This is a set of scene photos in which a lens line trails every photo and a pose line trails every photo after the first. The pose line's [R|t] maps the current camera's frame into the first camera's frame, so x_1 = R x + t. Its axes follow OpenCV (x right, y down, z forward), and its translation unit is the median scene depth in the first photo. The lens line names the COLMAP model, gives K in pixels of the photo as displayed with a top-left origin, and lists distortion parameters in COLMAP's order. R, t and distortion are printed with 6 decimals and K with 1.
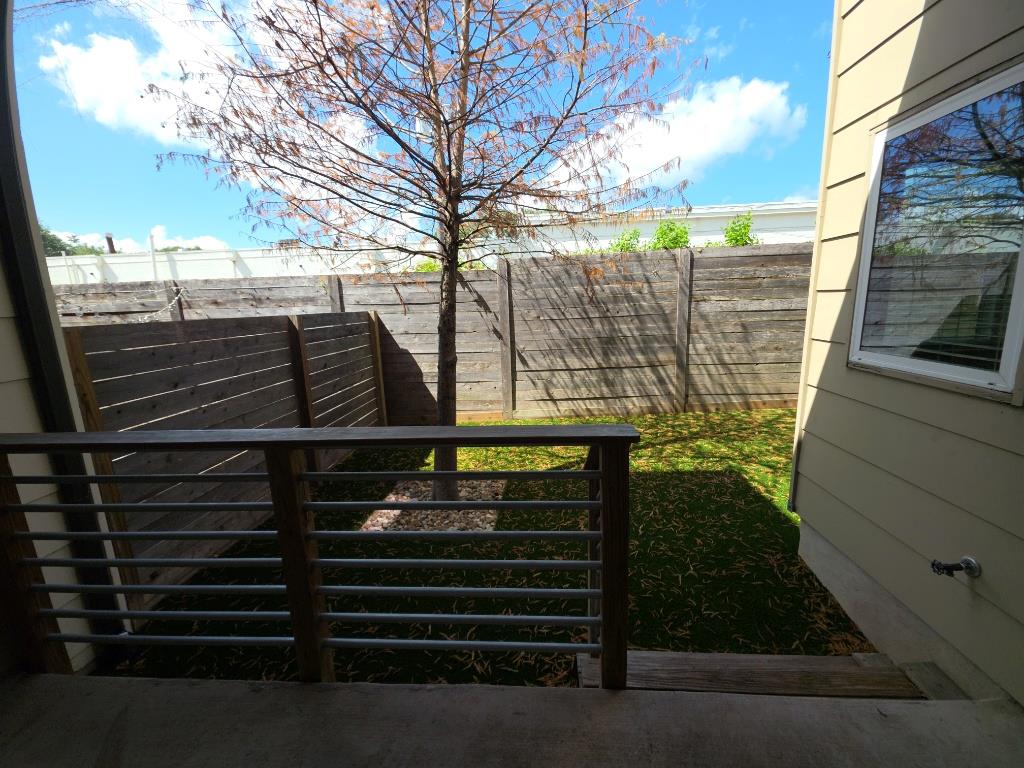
lens RADIAL K [[403.6, 0, 515.3], [0, 403.6, 380.4], [0, 0, 1]] dist [-0.003763, -0.001501]
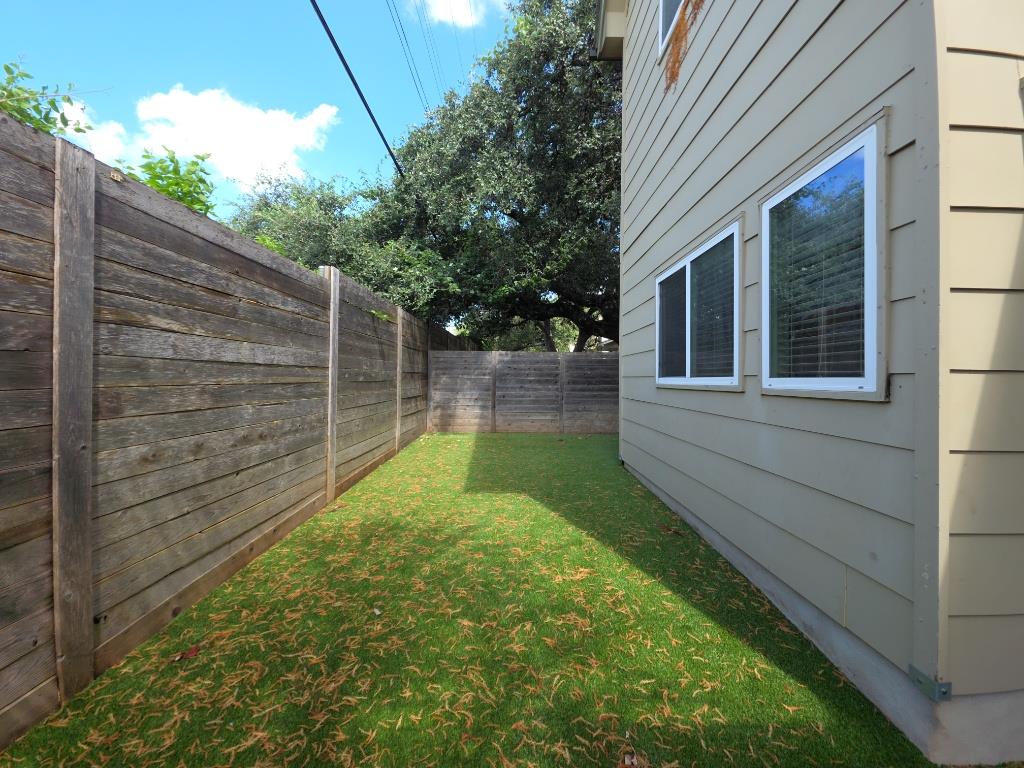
lens RADIAL K [[403.6, 0, 515.0], [0, 403.6, 379.2], [0, 0, 1]] dist [-0.003763, -0.001501]
pose [[-0.075918, 0.034898, 0.996503, 0.093746], [0.186208, 0.982302, -0.020214, -0.081206], [-0.979573, 0.184022, -0.081073, 0.712841]]
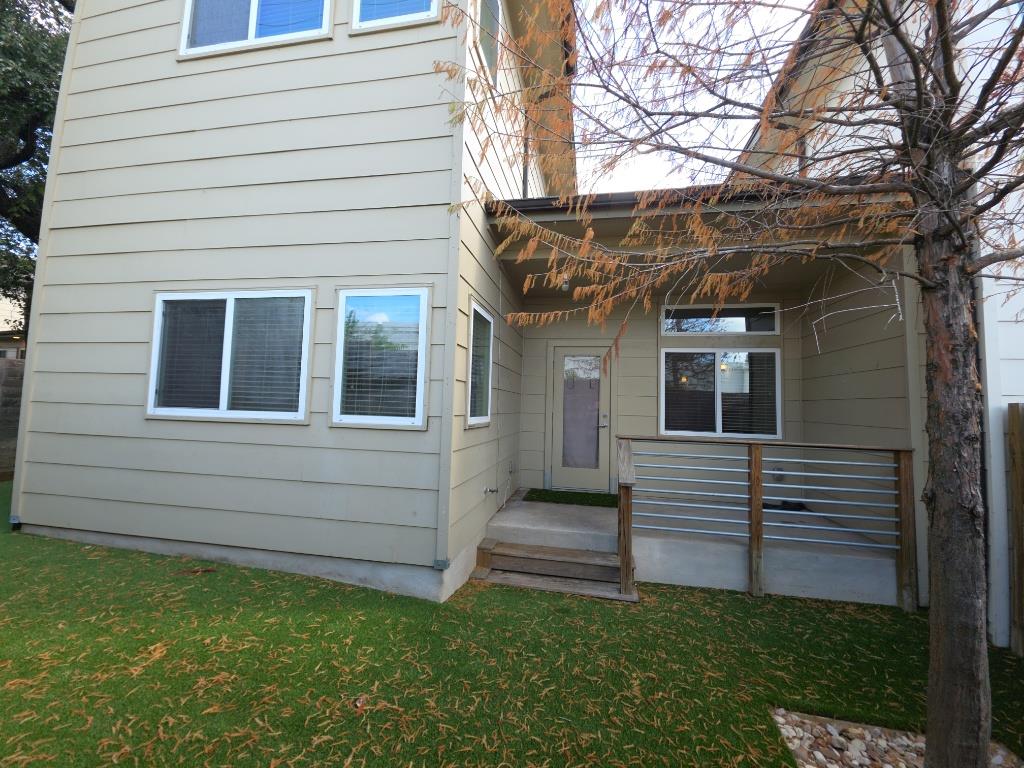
lens RADIAL K [[403.6, 0, 515.7], [0, 403.6, 381.7], [0, 0, 1]] dist [-0.003763, -0.001501]
pose [[-0.993115, 0.015403, 0.116124, 0.167142], [0.030025, 0.991673, 0.125236, -0.154131], [-0.113228, 0.127861, -0.985308, 0.957935]]
